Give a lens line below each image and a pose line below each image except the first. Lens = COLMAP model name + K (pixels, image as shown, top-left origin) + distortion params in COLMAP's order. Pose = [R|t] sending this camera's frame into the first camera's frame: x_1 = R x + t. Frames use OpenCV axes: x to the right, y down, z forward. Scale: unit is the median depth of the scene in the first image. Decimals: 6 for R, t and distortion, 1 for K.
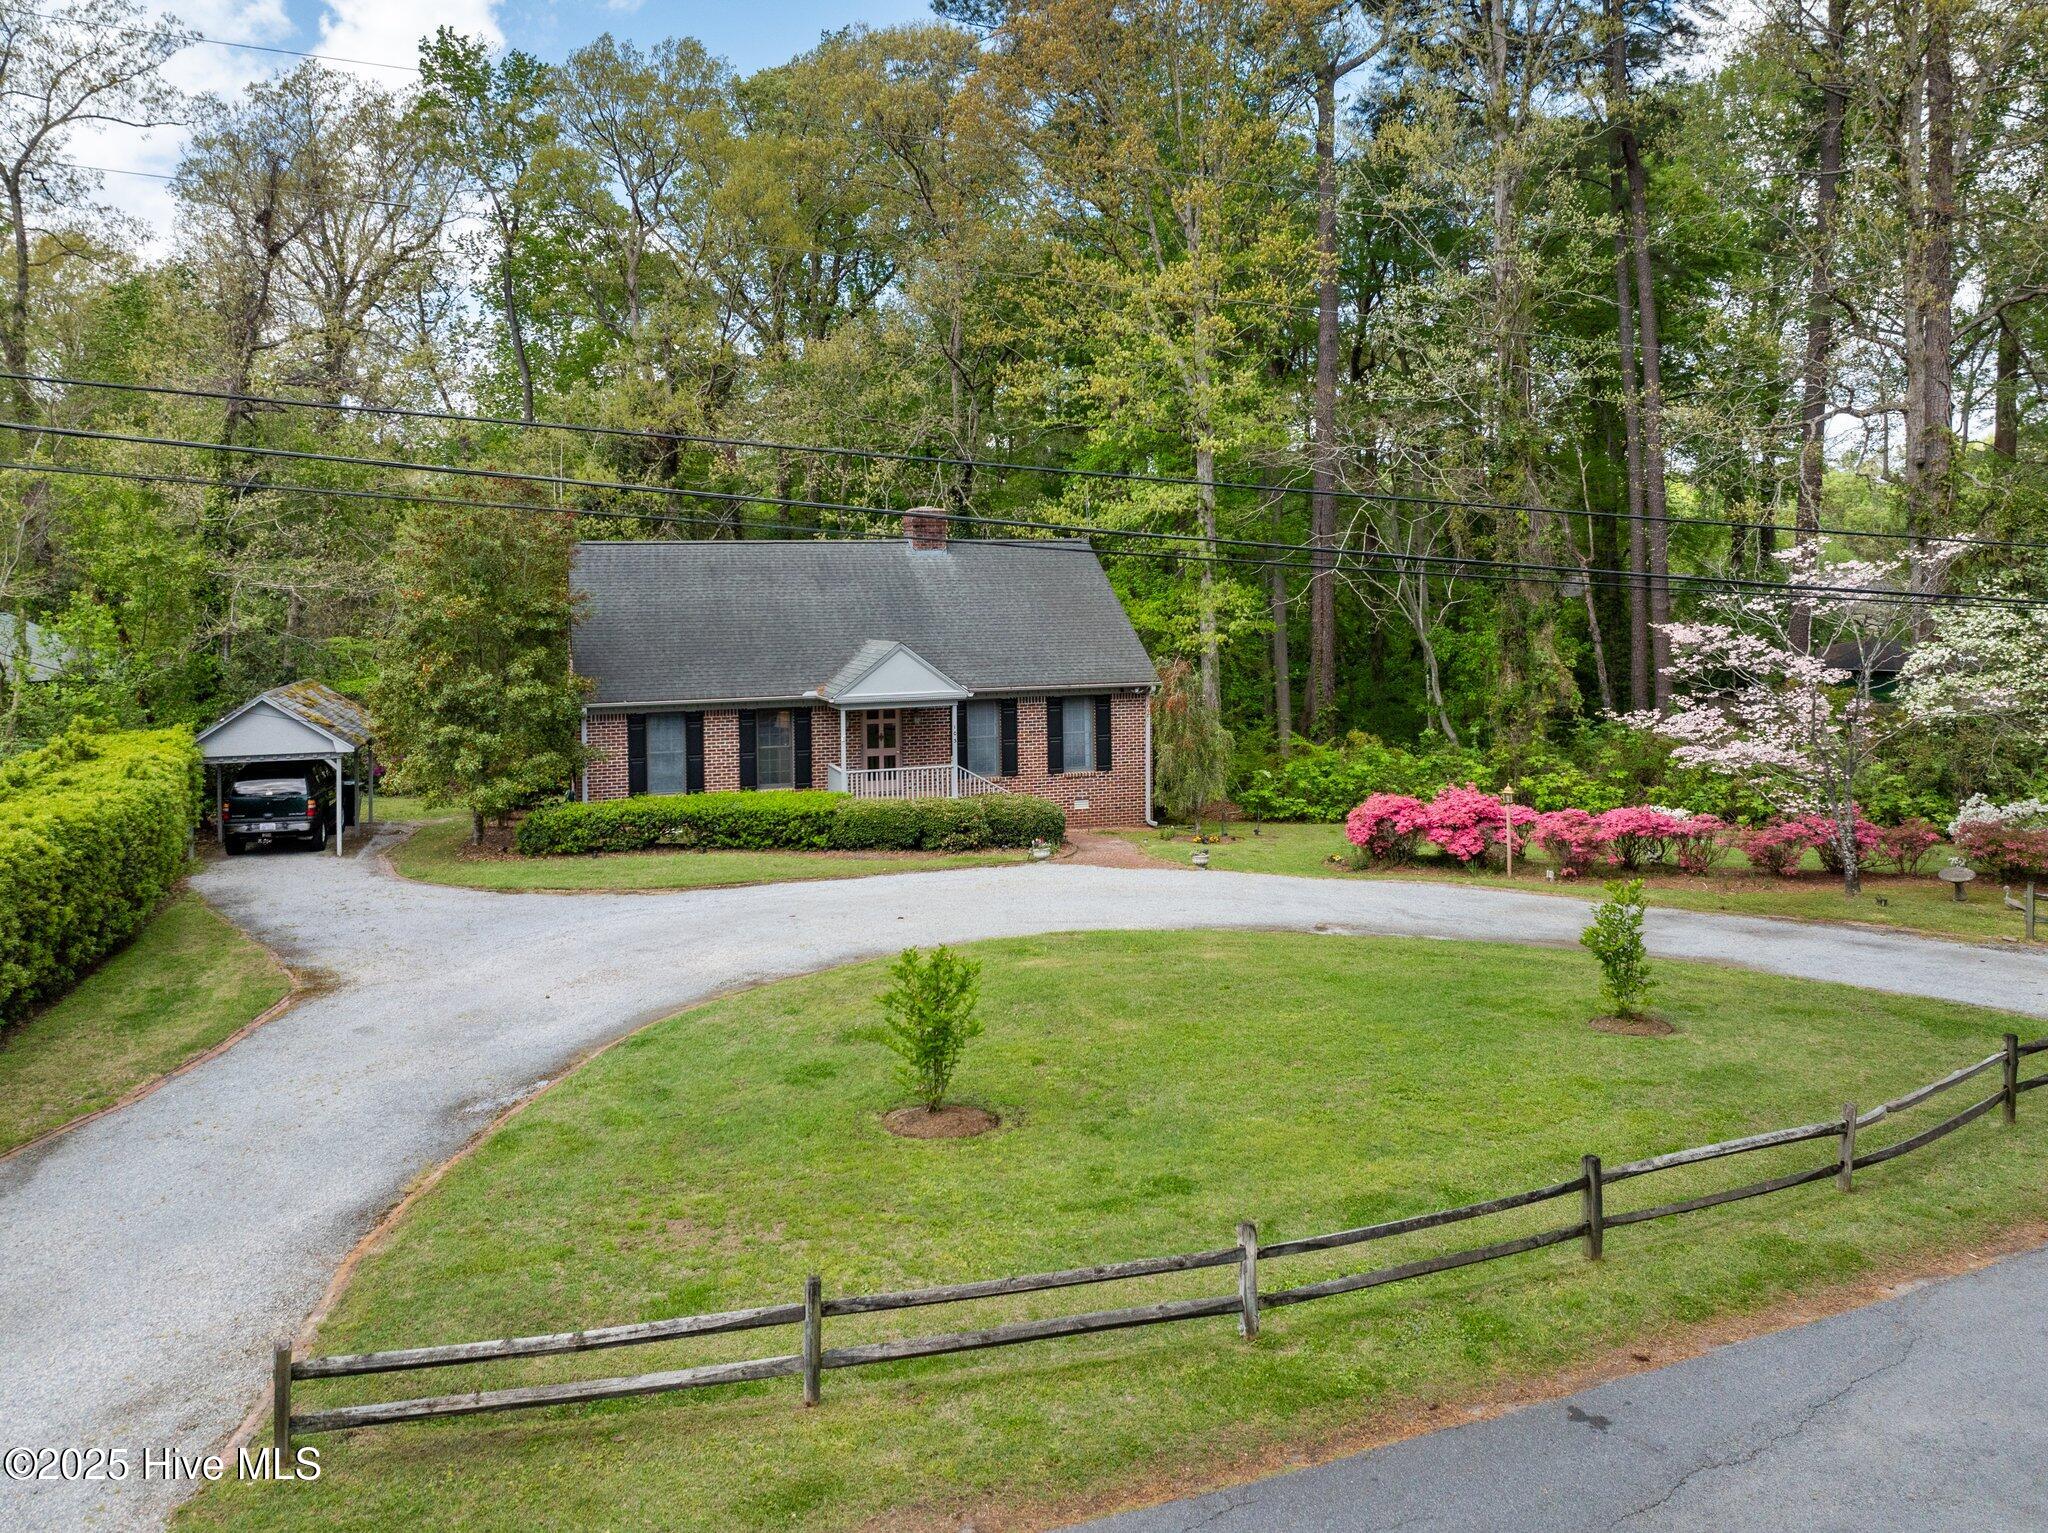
lens RADIAL K [[1714.0, 0, 1250.7], [0, 1714.0, 608.8], [0, 0, 1]] dist [-0.013527, -0.005449]
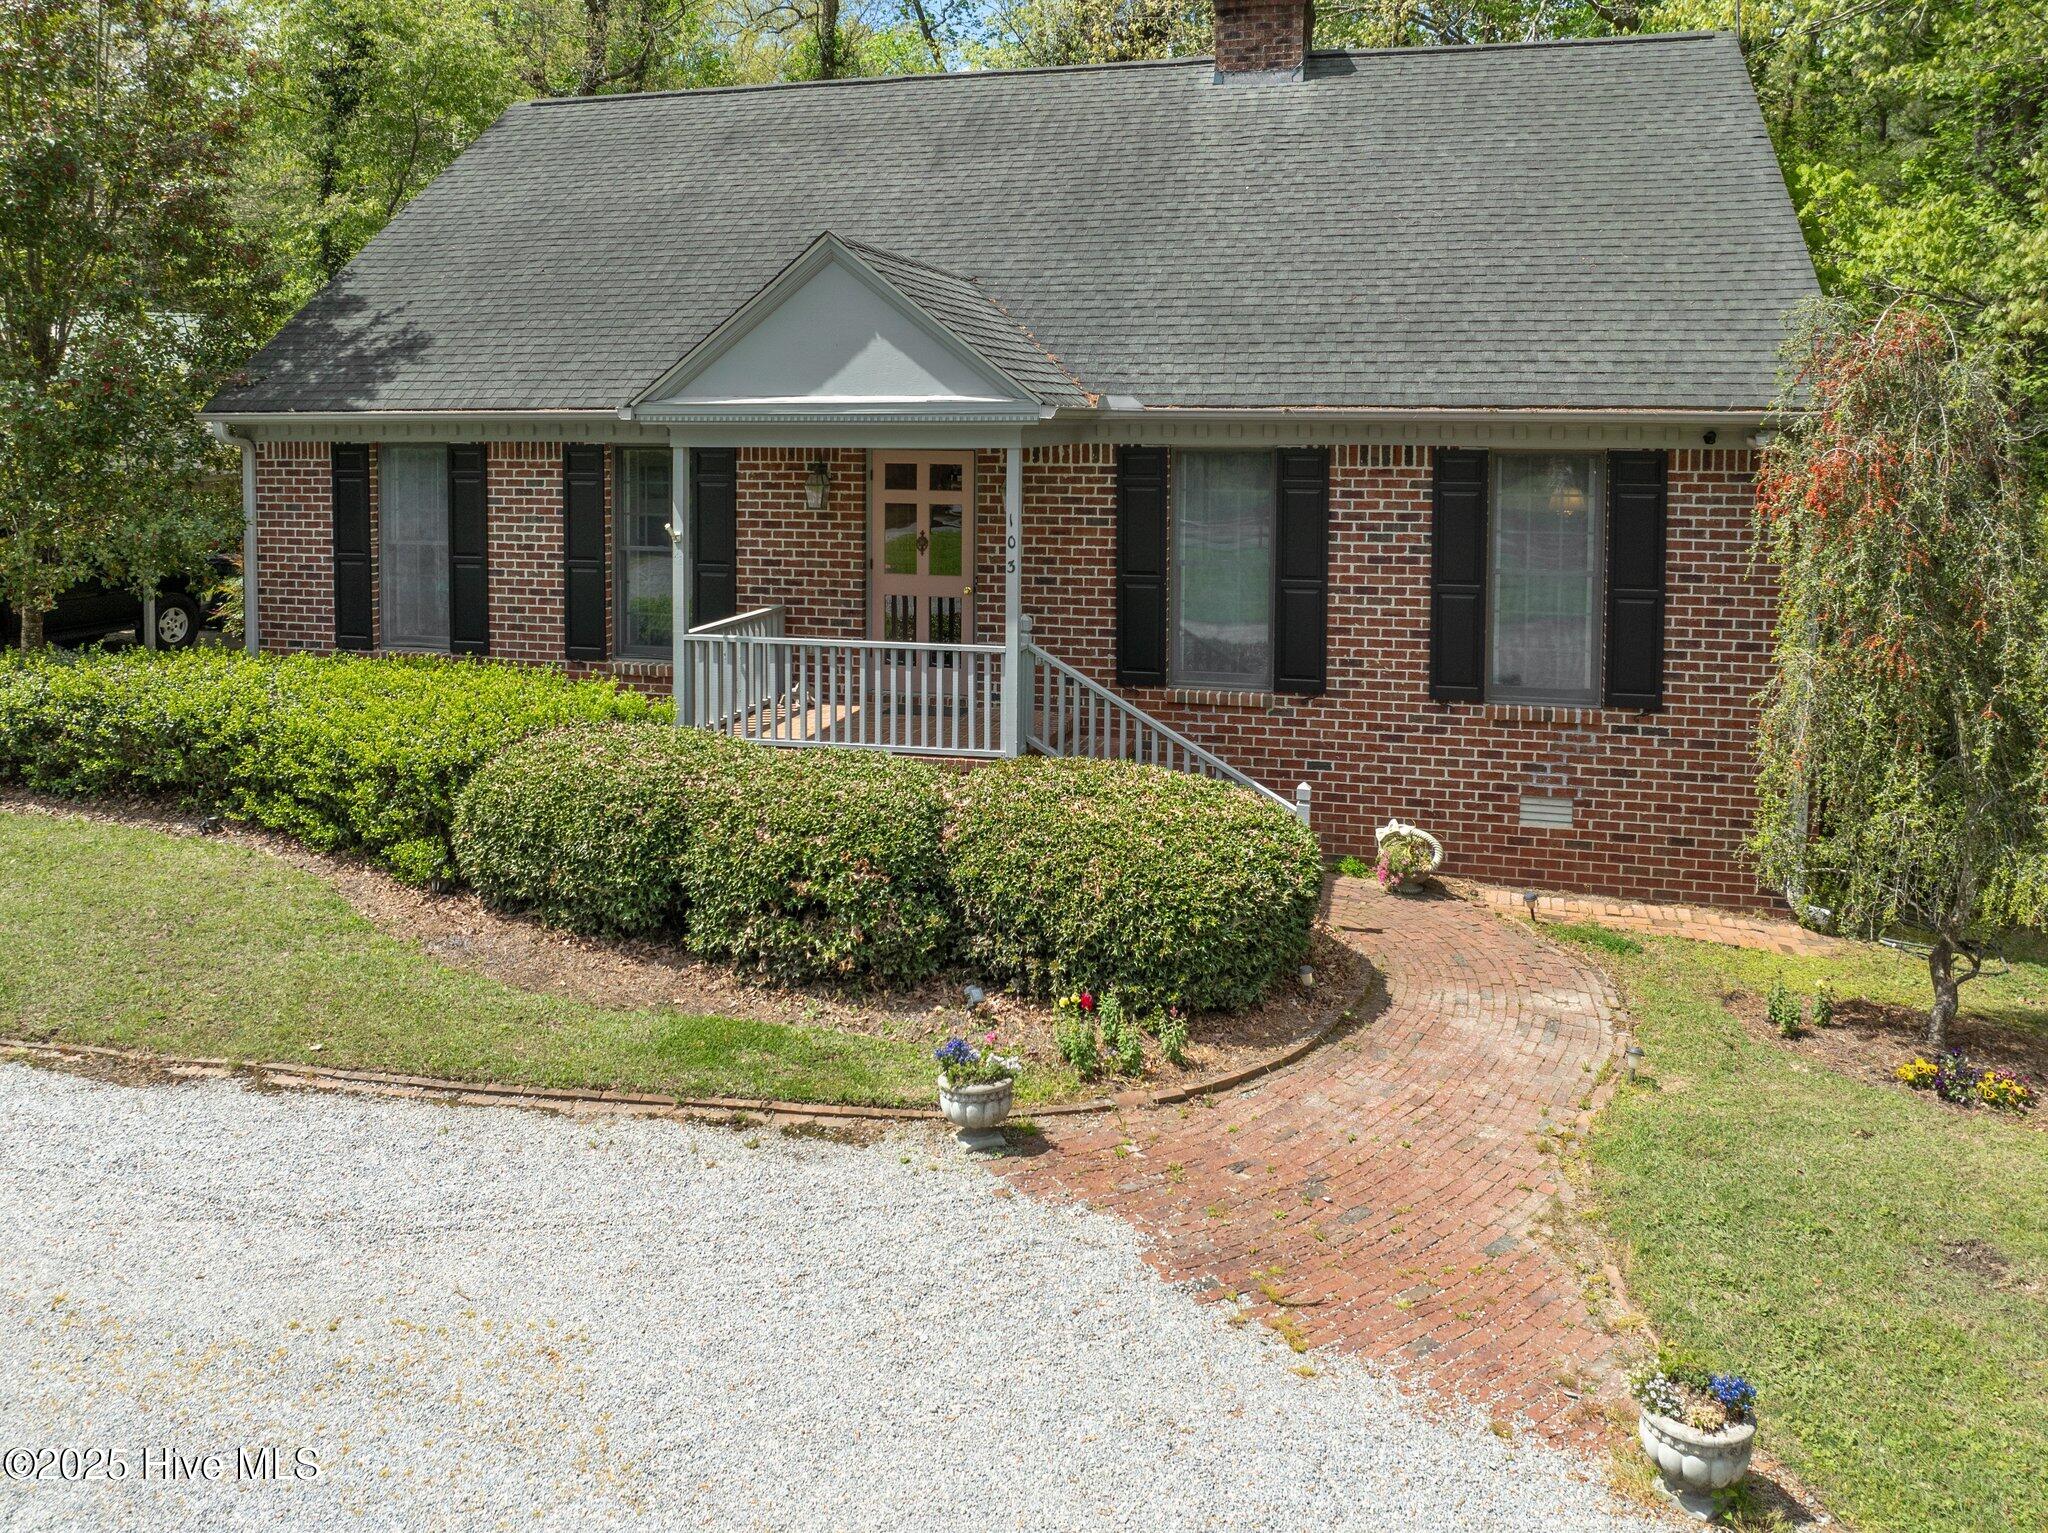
lens RADIAL K [[1611.3, 0, 1026.4], [0, 1611.3, 528.8], [0, 0, 1]] dist [-0.031230, -0.003221]
pose [[0.757188, 0.058242, -0.650595, 0.012891], [-0.018424, 0.997525, 0.067857, 0.051892], [0.652937, -0.039394, 0.756387, 0.801281]]
